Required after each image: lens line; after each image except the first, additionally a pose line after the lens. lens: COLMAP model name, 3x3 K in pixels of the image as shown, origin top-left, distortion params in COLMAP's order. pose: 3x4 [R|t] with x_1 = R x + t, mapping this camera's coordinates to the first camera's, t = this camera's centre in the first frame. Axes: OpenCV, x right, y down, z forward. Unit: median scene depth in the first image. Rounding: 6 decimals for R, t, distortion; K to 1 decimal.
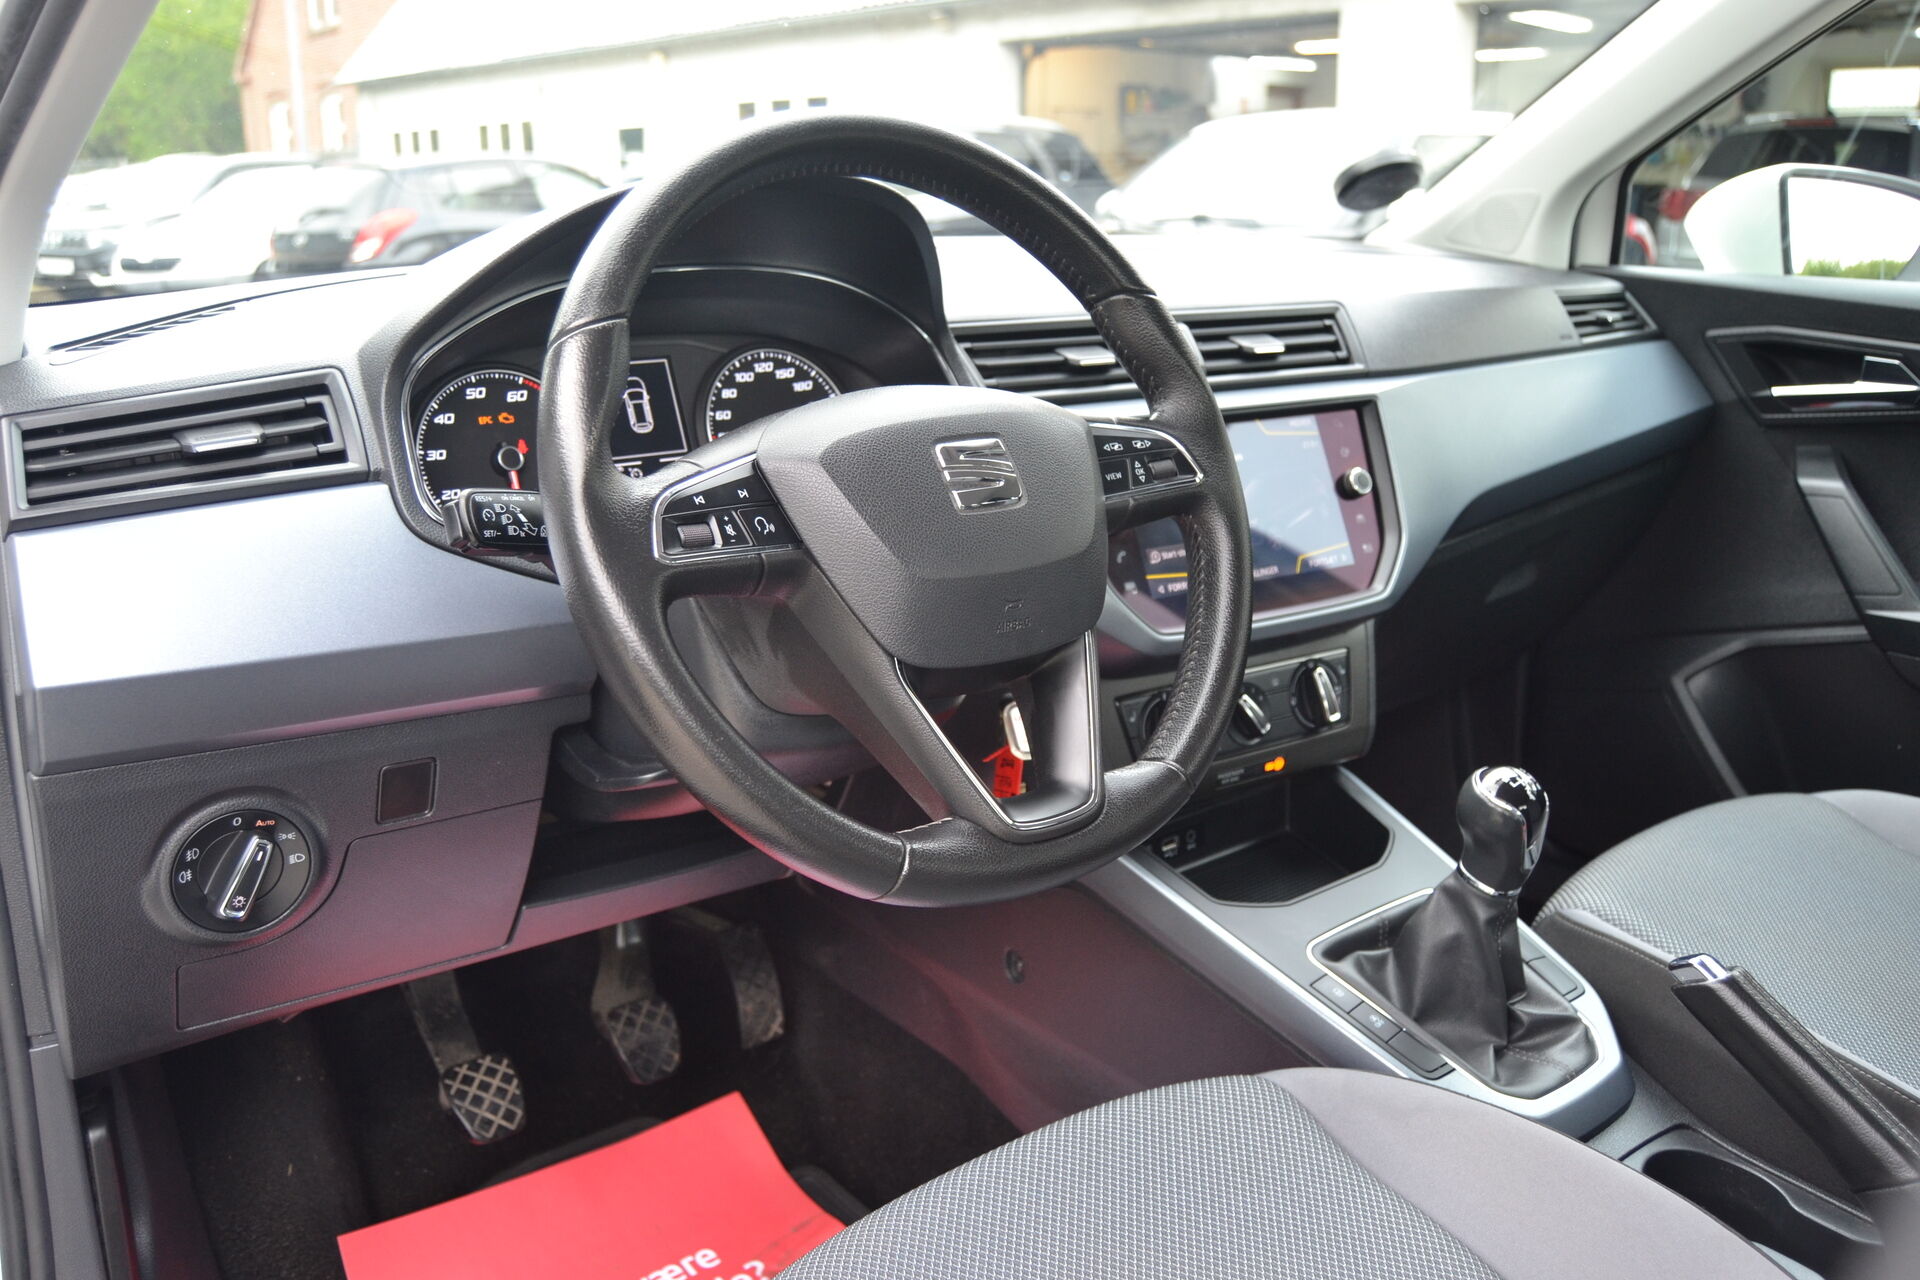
lens RADIAL K [[1635.0, 0, 956.8], [0, 1635.0, 629.0], [0, 0, 1]] dist [-0.093726, 0.008919]
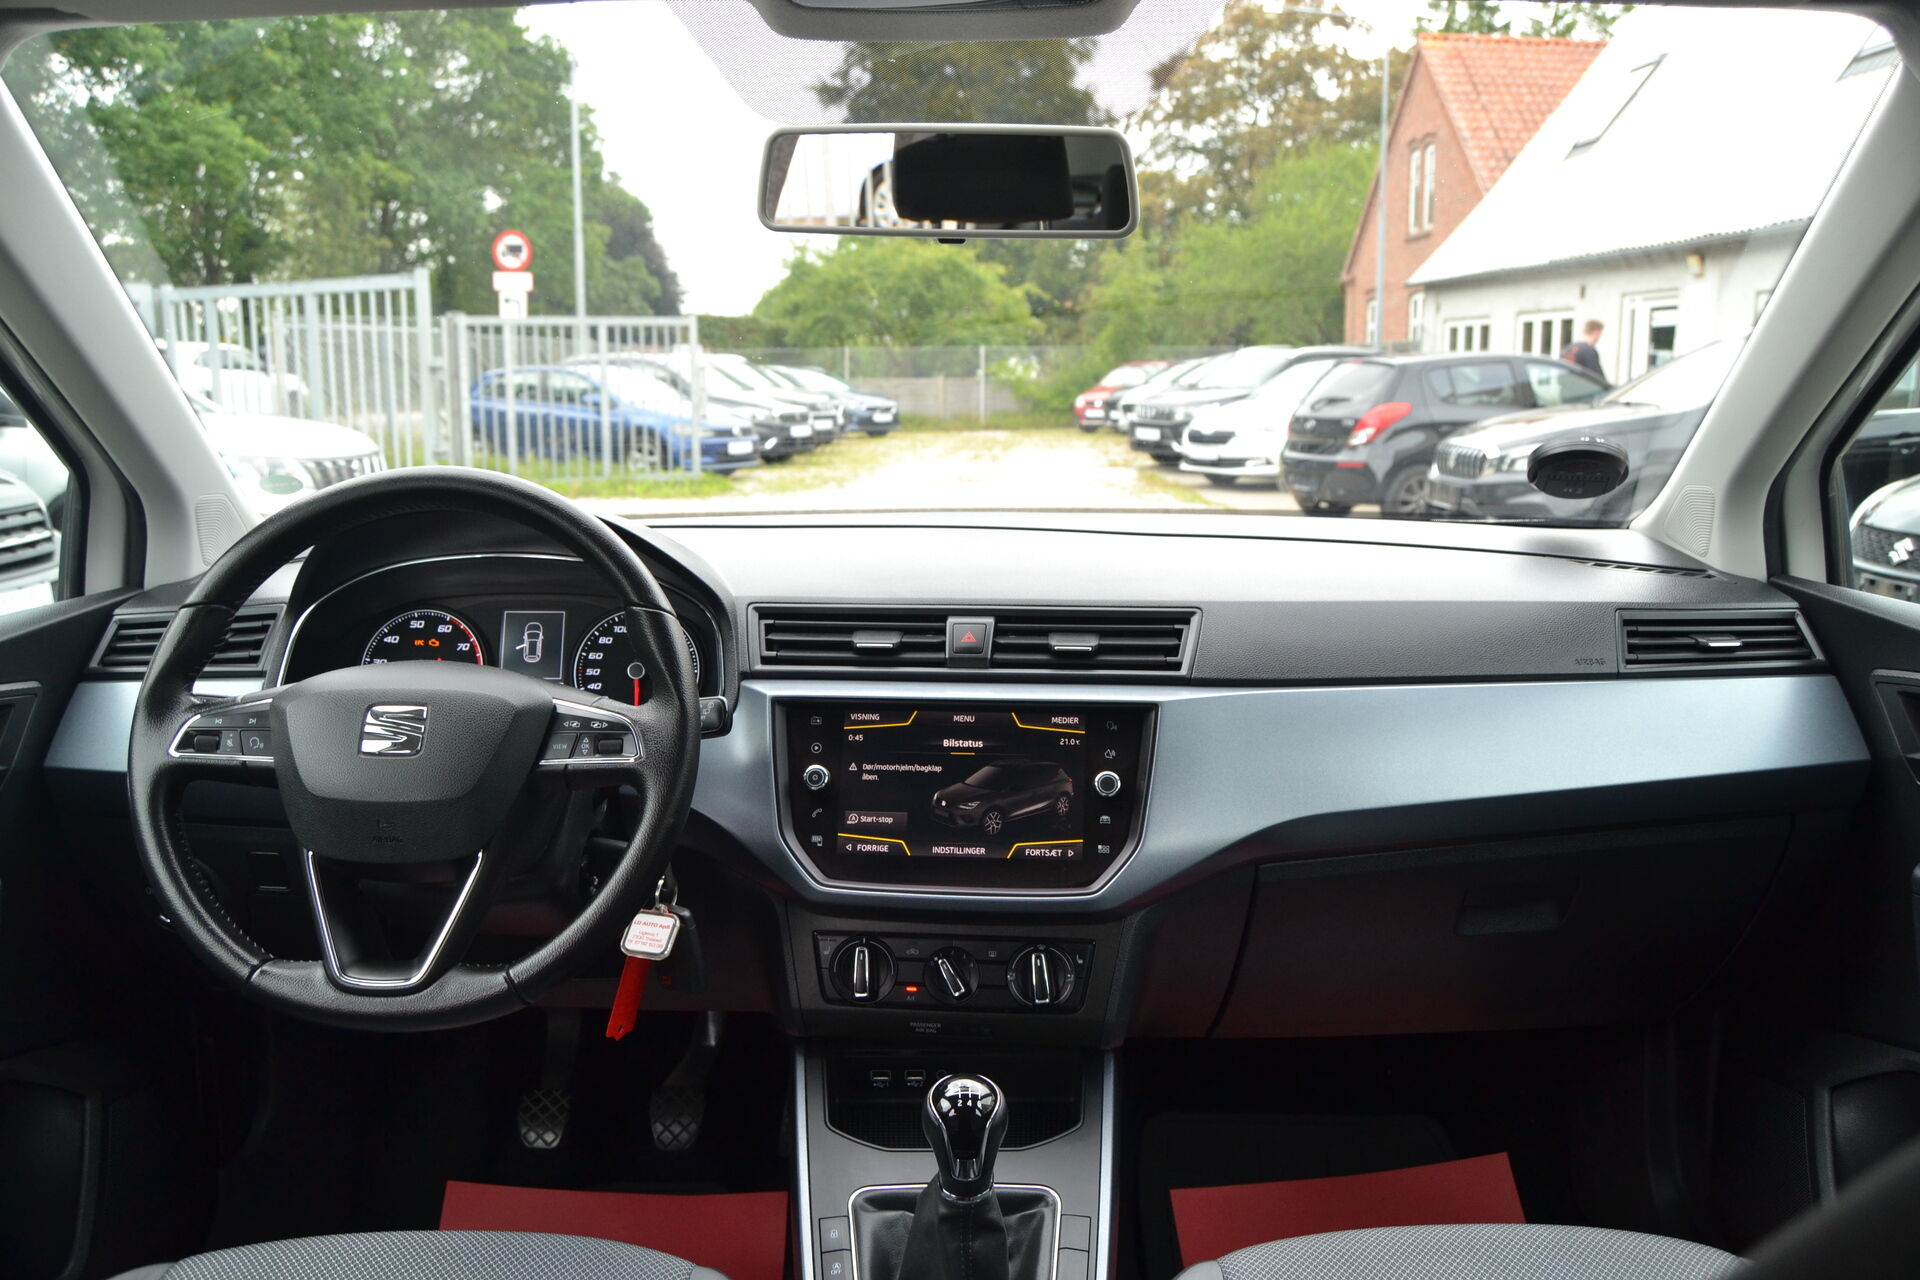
lens RADIAL K [[1512.9, 0, 947.8], [0, 1512.9, 643.8], [0, 0, 1]] dist [-0.096165, 0.005303]
pose [[0.764362, 0.111537, -0.635067, 0.859496], [-0.164717, 0.986022, -0.025077, -0.154184], [0.623393, 0.123775, 0.772050, 0.203941]]
